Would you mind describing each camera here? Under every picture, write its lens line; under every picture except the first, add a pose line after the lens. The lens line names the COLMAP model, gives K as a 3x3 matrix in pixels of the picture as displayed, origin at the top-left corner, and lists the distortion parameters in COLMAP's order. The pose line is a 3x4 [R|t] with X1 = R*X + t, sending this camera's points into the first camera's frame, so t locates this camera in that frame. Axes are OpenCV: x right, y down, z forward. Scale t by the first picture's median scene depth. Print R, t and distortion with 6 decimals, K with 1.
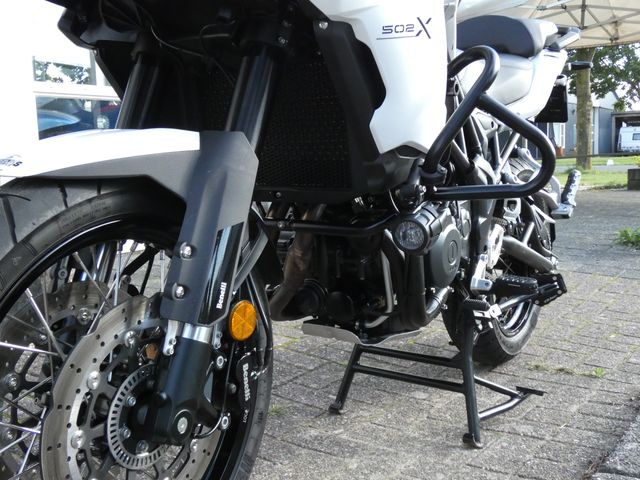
lens RADIAL K [[705.1, 0, 320.0], [0, 705.1, 240.0], [0, 0, 1]] dist [0.013817, 0.009633]
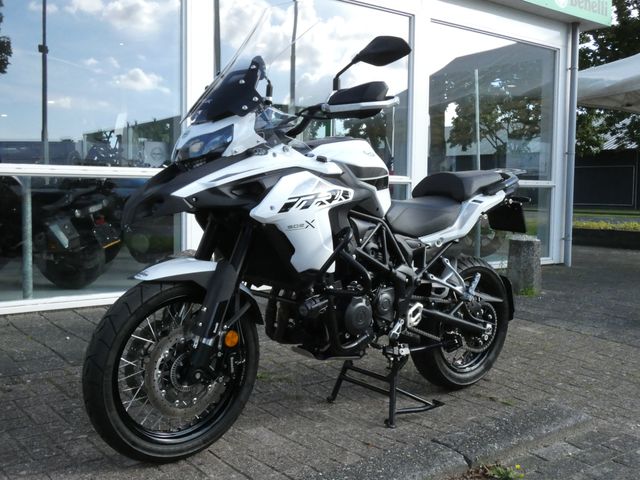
lens RADIAL K [[705.1, 0, 320.0], [0, 705.1, 240.0], [0, 0, 1]] dist [0.013817, 0.009633]
pose [[0.958536, 0.064162, -0.277654, 0.823462], [-0.076793, 0.996438, -0.034848, -0.161883], [0.274429, 0.054725, 0.960049, -1.249994]]
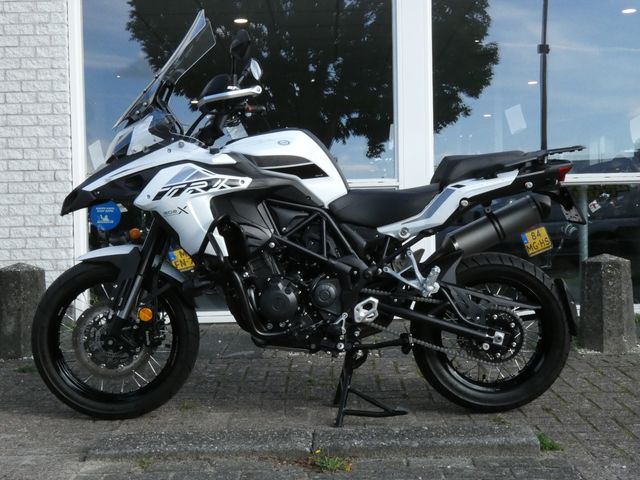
lens RADIAL K [[959.5, 0, 320.0], [0, 959.5, 240.0], [0, 0, 1]] dist [0.177481, 0.006761]
pose [[0.569434, 0.026959, -0.821595, 3.333681], [-0.094909, 0.994934, -0.033134, -0.114551], [0.816540, 0.096844, 0.569108, -0.617310]]
